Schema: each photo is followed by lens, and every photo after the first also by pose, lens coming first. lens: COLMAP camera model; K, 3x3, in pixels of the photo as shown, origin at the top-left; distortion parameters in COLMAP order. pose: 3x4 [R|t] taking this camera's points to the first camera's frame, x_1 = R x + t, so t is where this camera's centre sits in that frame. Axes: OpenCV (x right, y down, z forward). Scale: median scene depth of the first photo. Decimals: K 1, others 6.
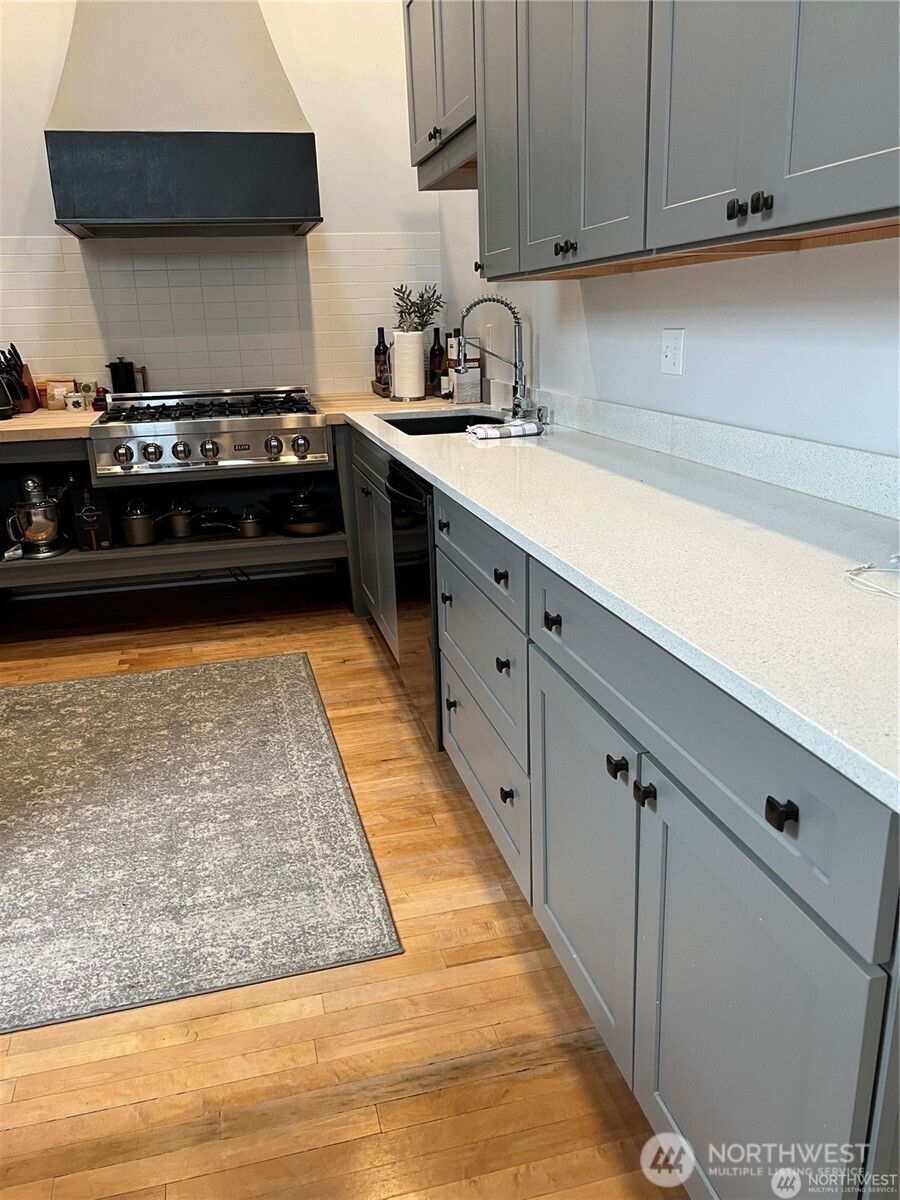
lens RADIAL K [[907.1, 0, 459.9], [0, 907.1, 602.9], [0, 0, 1]] dist [0.003888, -0.031813]
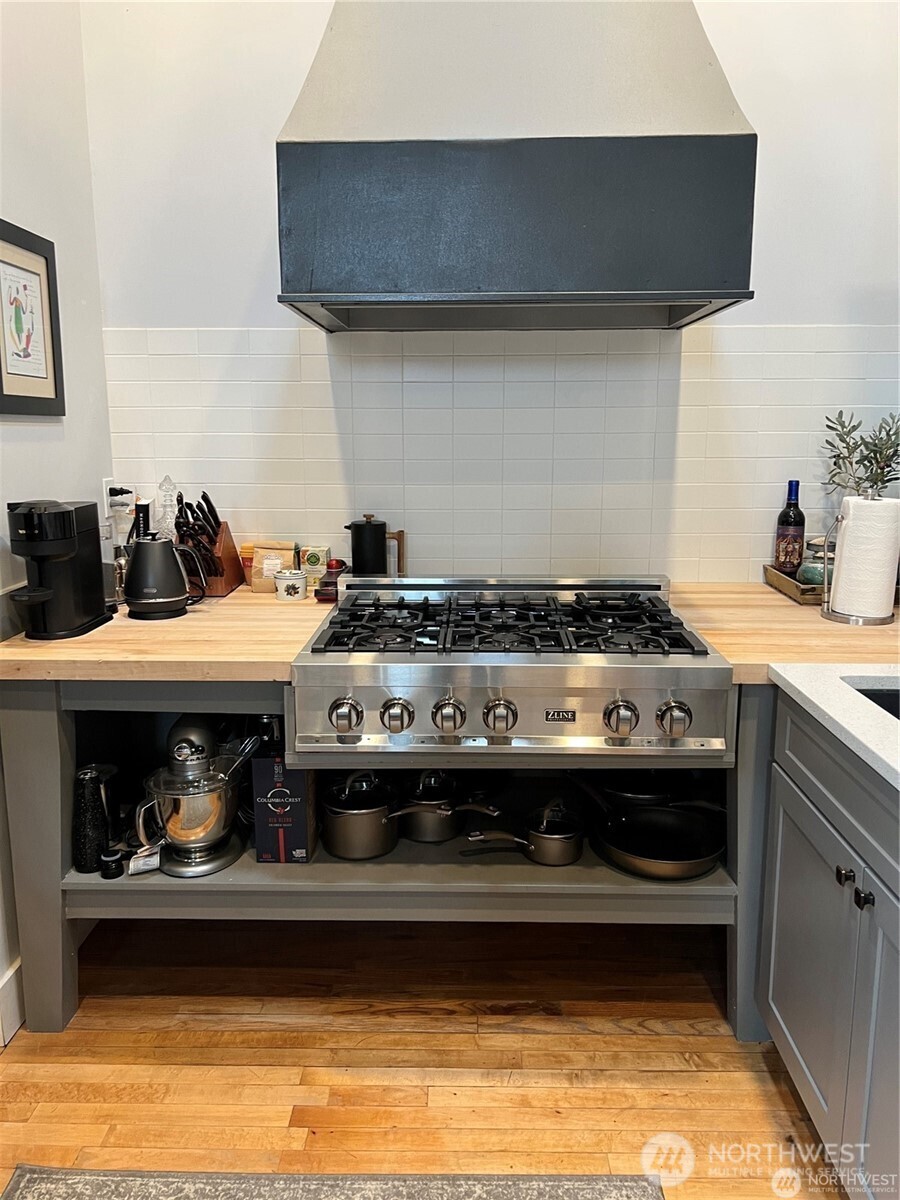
lens RADIAL K [[907.1, 0, 449.0], [0, 907.1, 598.1], [0, 0, 1]] dist [0.003888, -0.031813]
pose [[0.959612, 0.077078, -0.270560, -0.154831], [-0.106633, 0.989627, -0.096272, -0.168704], [0.260333, 0.121234, 0.957877, 0.443909]]
